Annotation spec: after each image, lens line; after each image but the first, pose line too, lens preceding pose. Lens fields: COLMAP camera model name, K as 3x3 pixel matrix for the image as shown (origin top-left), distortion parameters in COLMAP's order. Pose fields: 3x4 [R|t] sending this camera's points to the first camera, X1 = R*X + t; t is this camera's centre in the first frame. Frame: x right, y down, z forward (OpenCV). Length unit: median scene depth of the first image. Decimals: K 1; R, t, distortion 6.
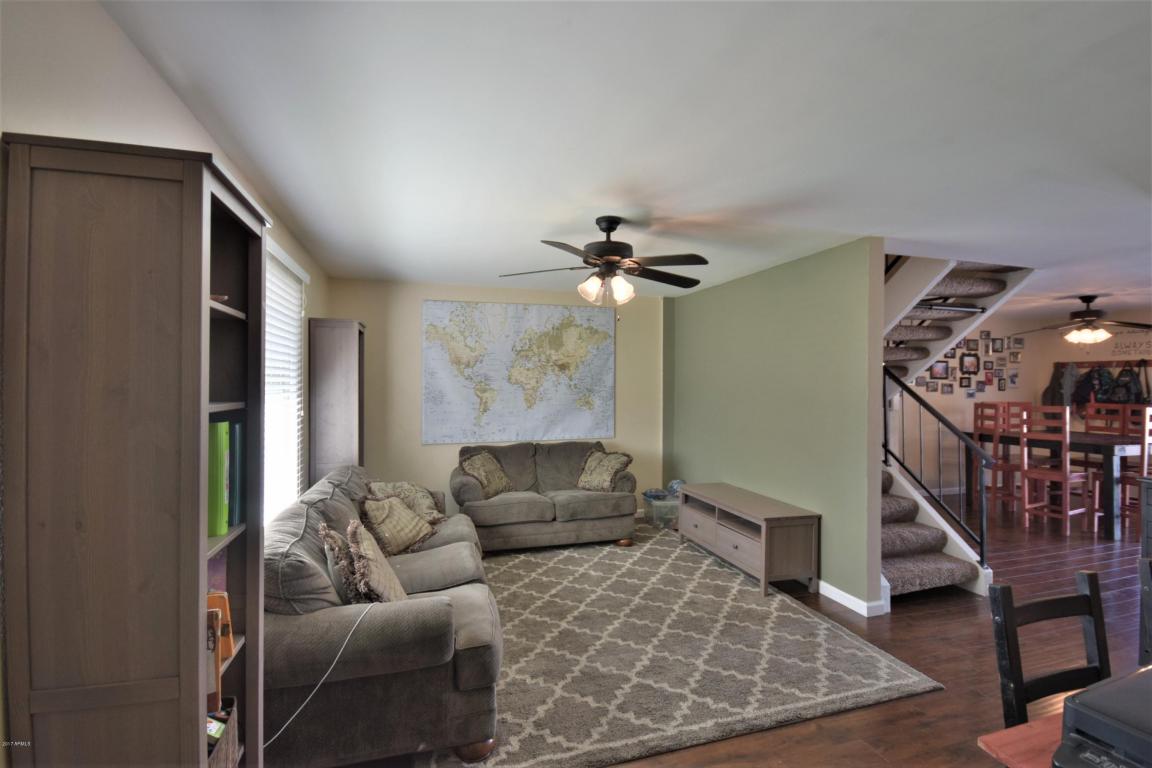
lens RADIAL K [[521.1, 0, 605.0], [0, 521.1, 382.0], [0, 0, 1]] dist [0.012416, -0.012546]
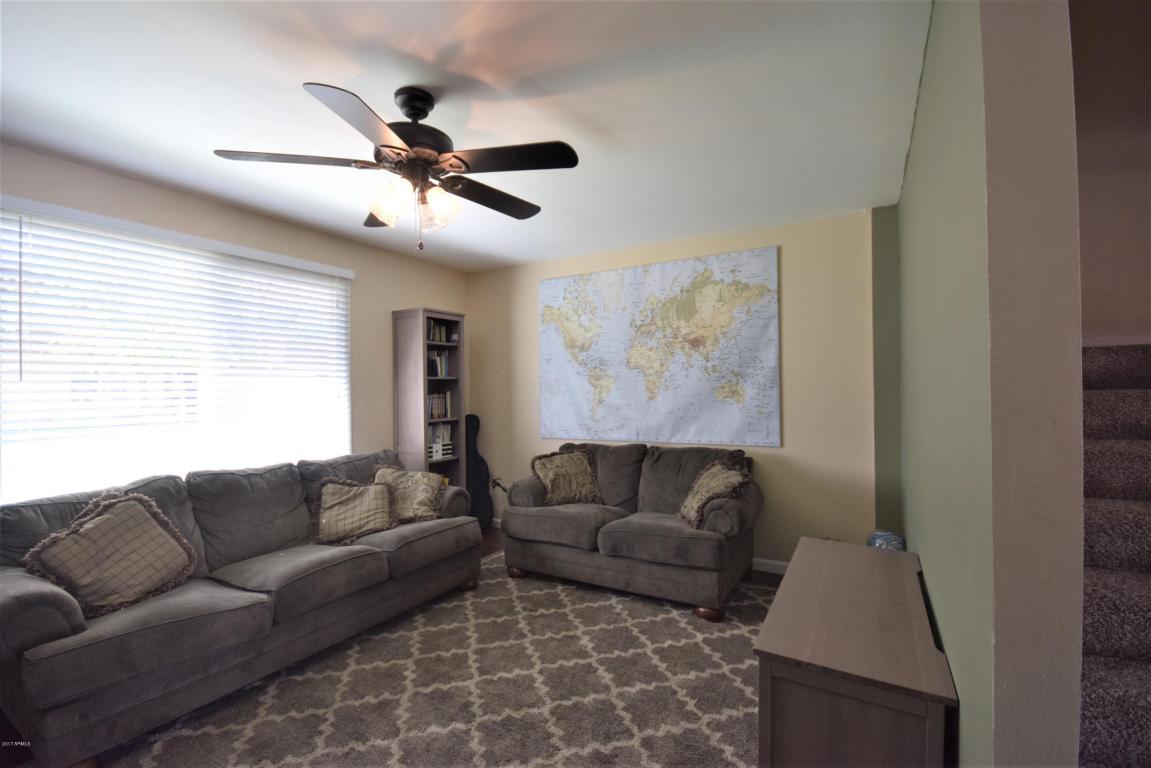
lens RADIAL K [[520.6, 0, 566.3], [0, 520.6, 381.2], [0, 0, 1]] dist [0.012416, -0.012546]
pose [[0.661463, -0.021074, -0.749681, 0.342419], [0.016452, 0.999772, -0.013587, 0.031286], [0.749797, -0.003347, 0.661660, 0.395453]]
